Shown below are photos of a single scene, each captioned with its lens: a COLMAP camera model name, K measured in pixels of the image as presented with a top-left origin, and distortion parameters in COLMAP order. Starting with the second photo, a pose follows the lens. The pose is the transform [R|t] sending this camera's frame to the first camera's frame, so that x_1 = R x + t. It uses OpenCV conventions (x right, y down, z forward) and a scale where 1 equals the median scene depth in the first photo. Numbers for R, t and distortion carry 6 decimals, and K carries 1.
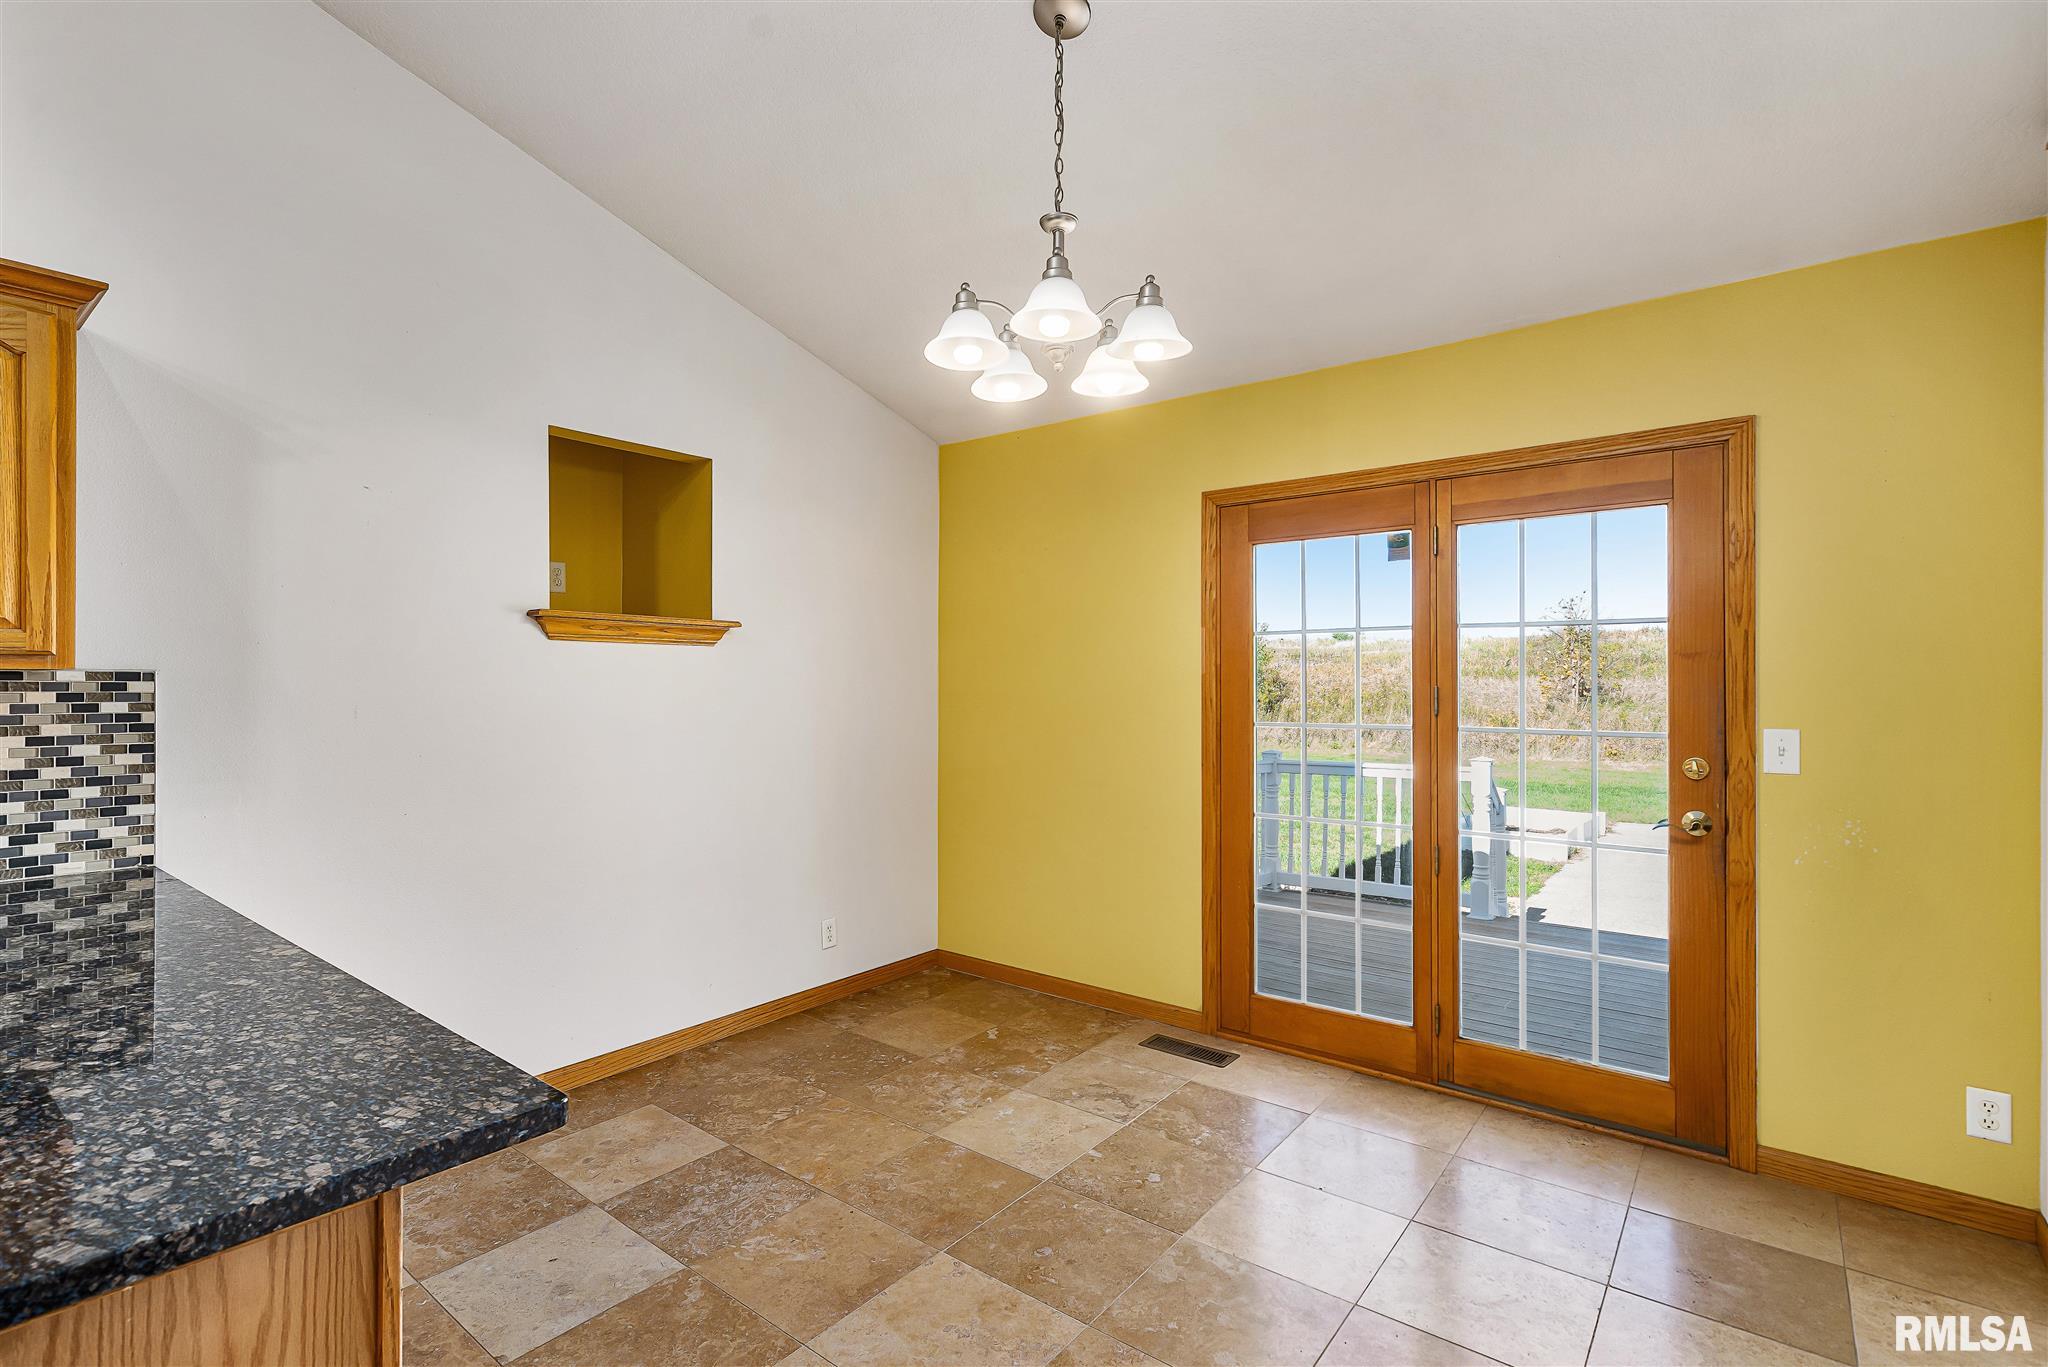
lens RADIAL K [[957.7, 0, 1019.0], [0, 957.7, 682.2], [0, 0, 1]] dist [0.003020, 0.000229]
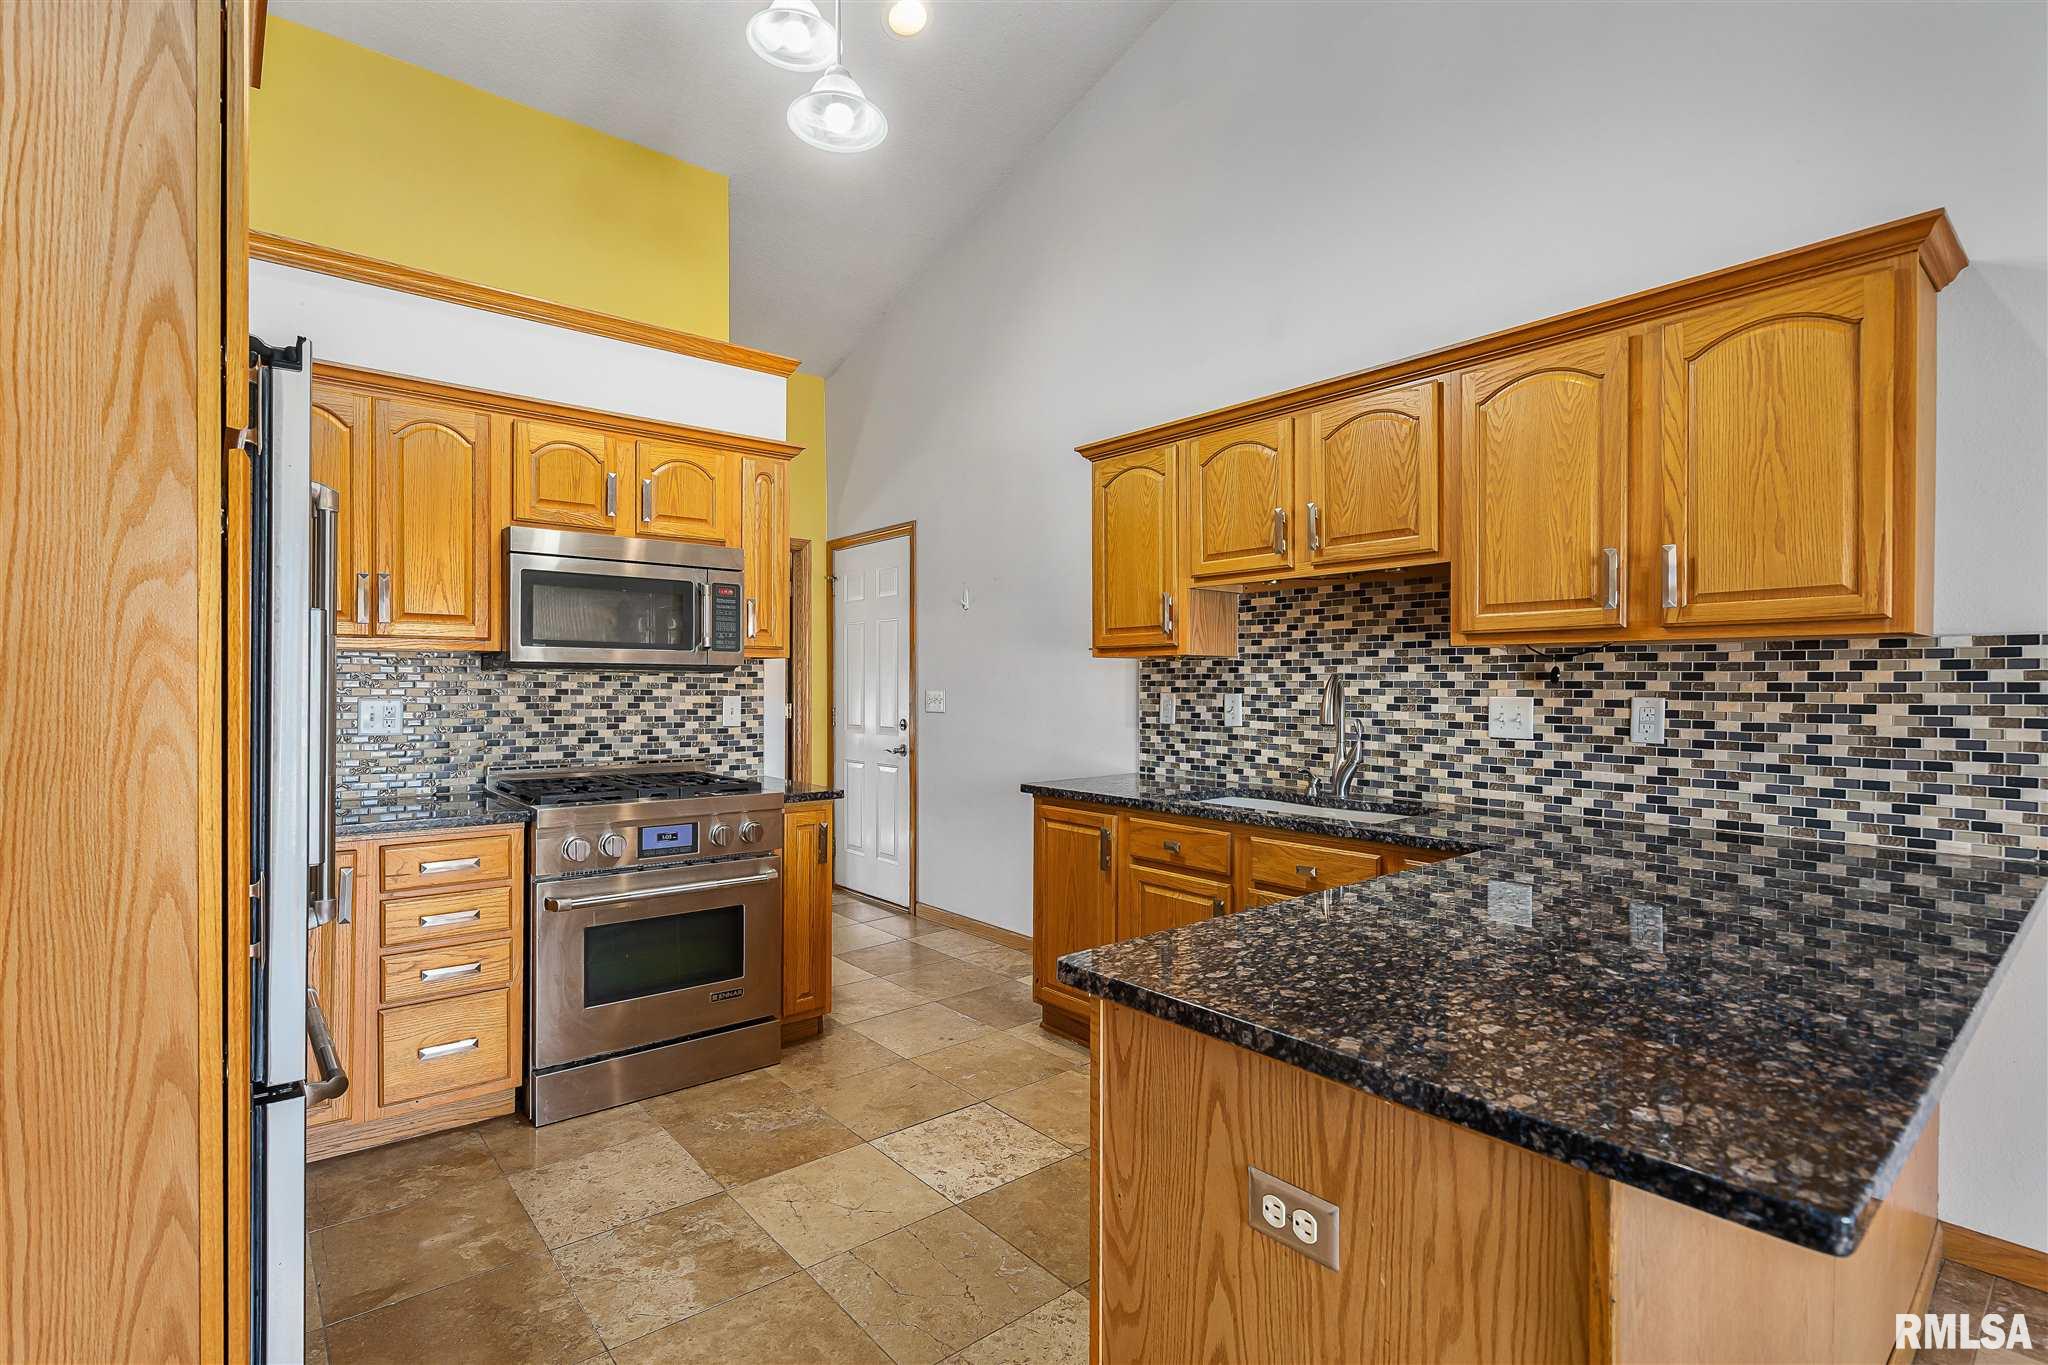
lens RADIAL K [[957.7, 0, 969.0], [0, 957.7, 687.3], [0, 0, 1]] dist [0.003020, 0.000229]
pose [[-0.229394, -0.000486, -0.973333, 0.146630], [0.002250, 0.999997, -0.001029, 0.037895], [0.973331, -0.002426, -0.229393, 0.288997]]
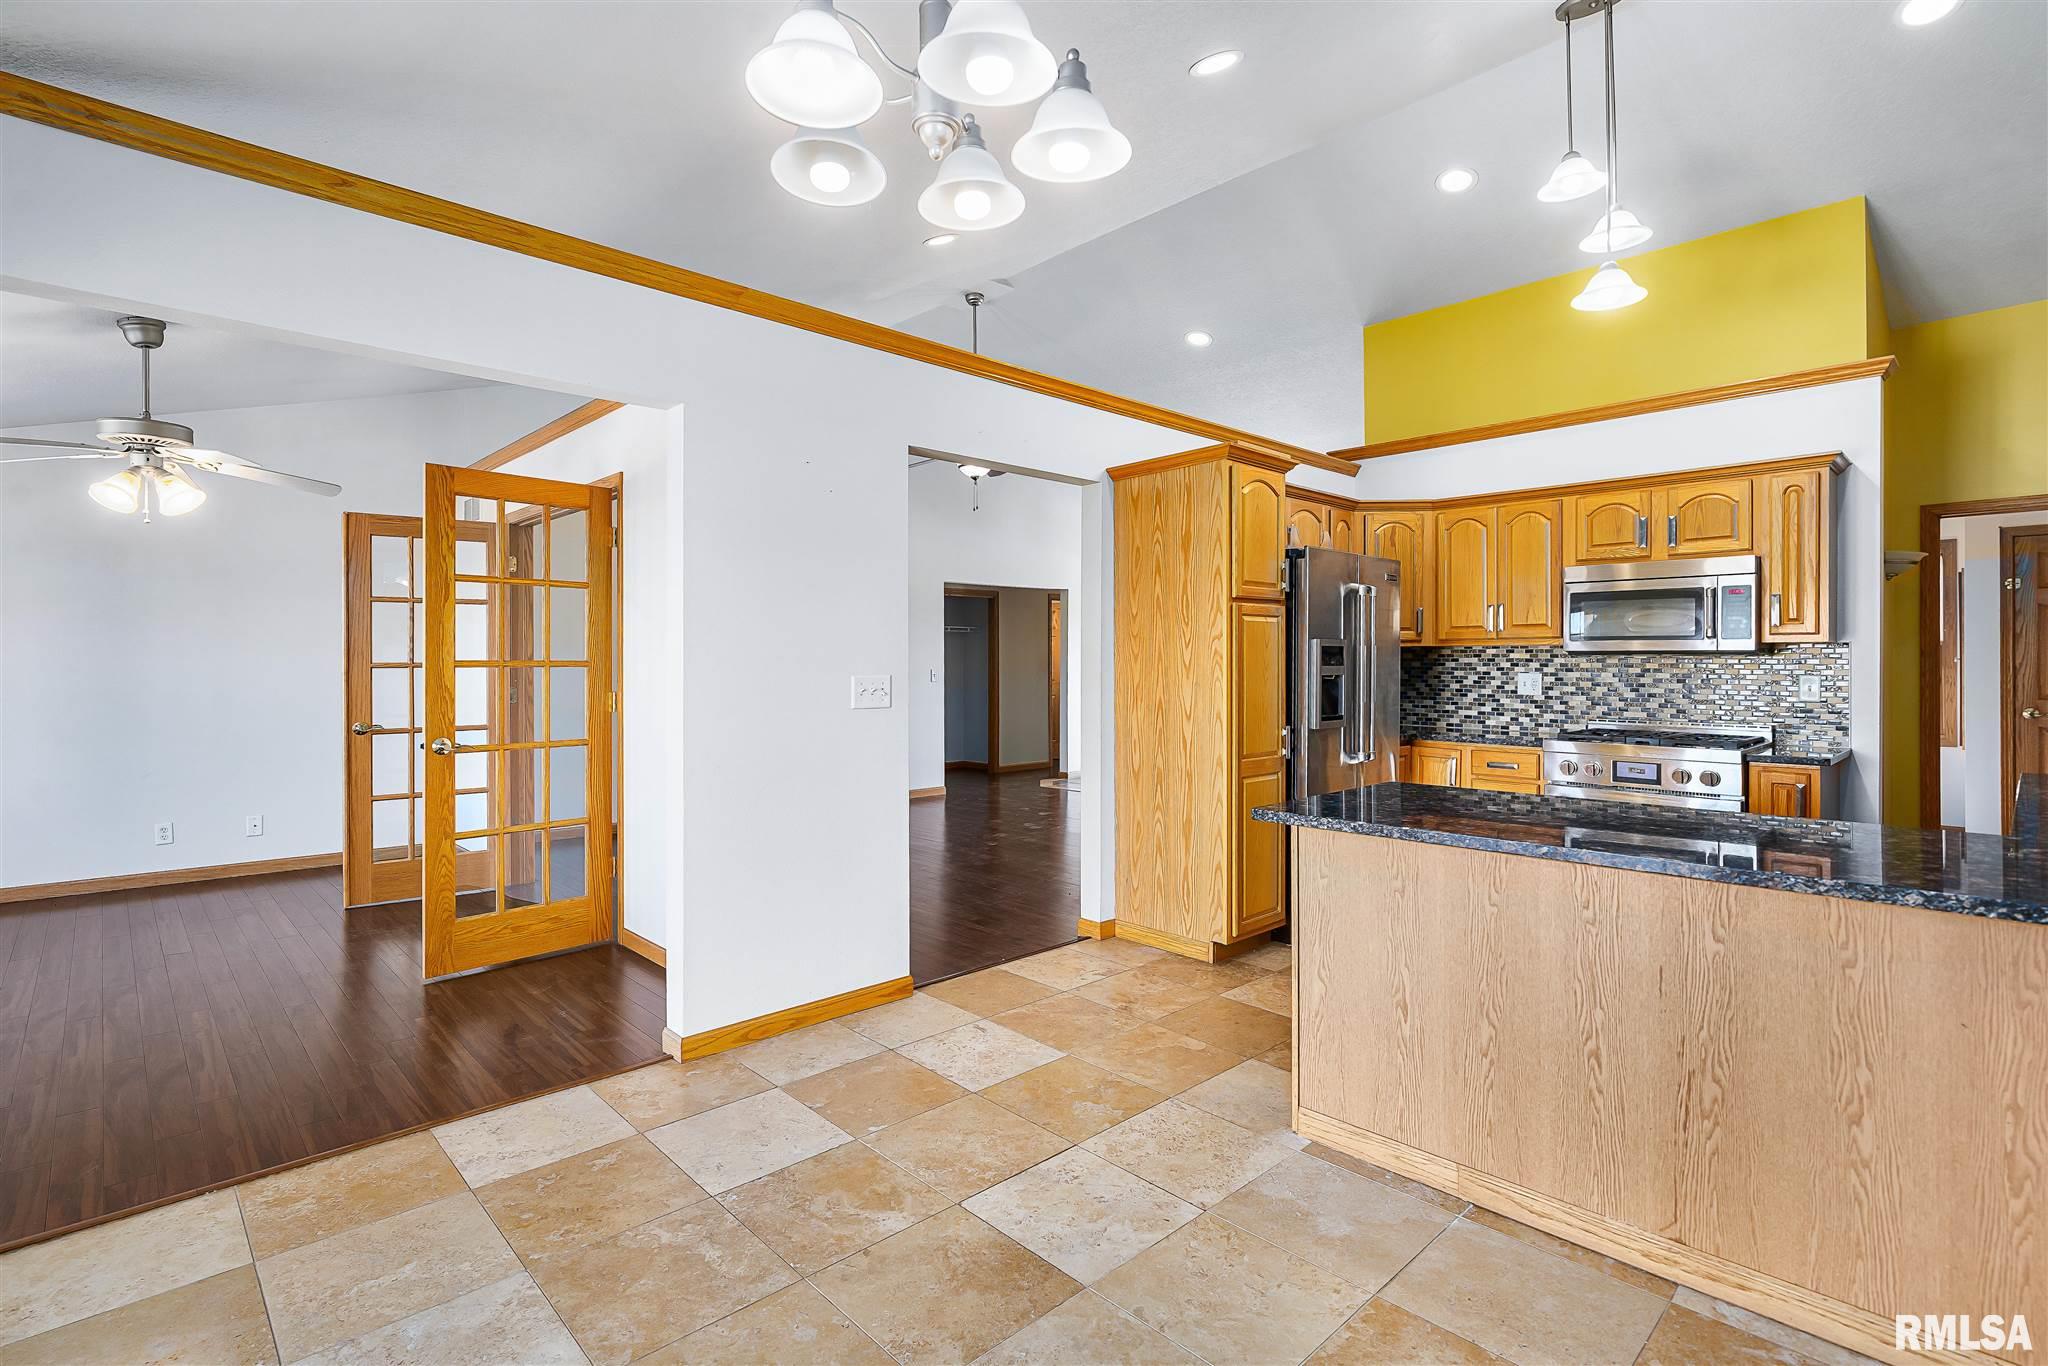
lens RADIAL K [[957.7, 0, 1022.7], [0, 957.7, 666.8], [0, 0, 1]] dist [0.003020, 0.000229]
pose [[-0.989248, -0.003271, 0.146213, -0.067780], [-0.002346, 0.999976, 0.006500, 0.026140], [-0.146231, 0.006087, -0.989232, 1.381268]]
